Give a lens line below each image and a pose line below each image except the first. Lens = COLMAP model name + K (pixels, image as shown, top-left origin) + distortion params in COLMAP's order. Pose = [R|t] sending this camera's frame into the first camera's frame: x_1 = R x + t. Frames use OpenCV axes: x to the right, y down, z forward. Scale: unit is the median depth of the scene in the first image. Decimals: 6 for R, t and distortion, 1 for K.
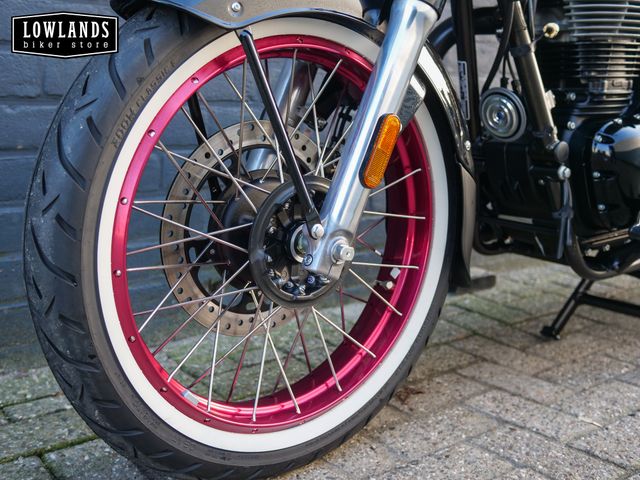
lens RADIAL K [[752.0, 0, 318.1], [0, 752.0, 238.3], [0, 0, 1]] dist [0.002246, 0.000000]
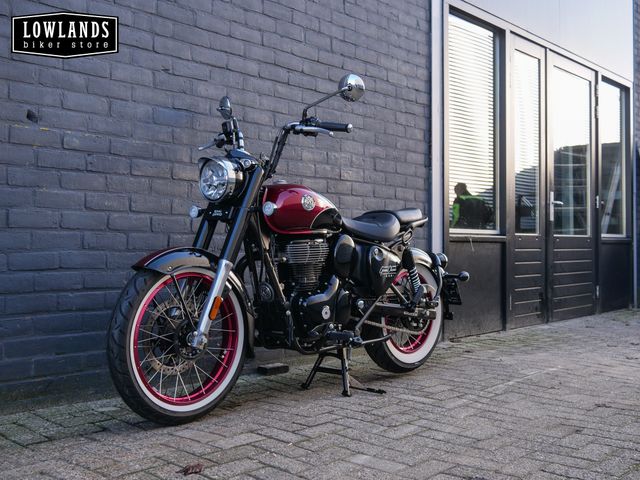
lens RADIAL K [[752.0, 0, 316.4], [0, 752.0, 242.6], [0, 0, 1]] dist [0.002246, 0.000000]
pose [[0.988068, -0.016050, 0.153181, 0.021152], [0.044366, 0.982060, -0.183276, 0.189232], [-0.147491, 0.187885, 0.971054, -1.944141]]
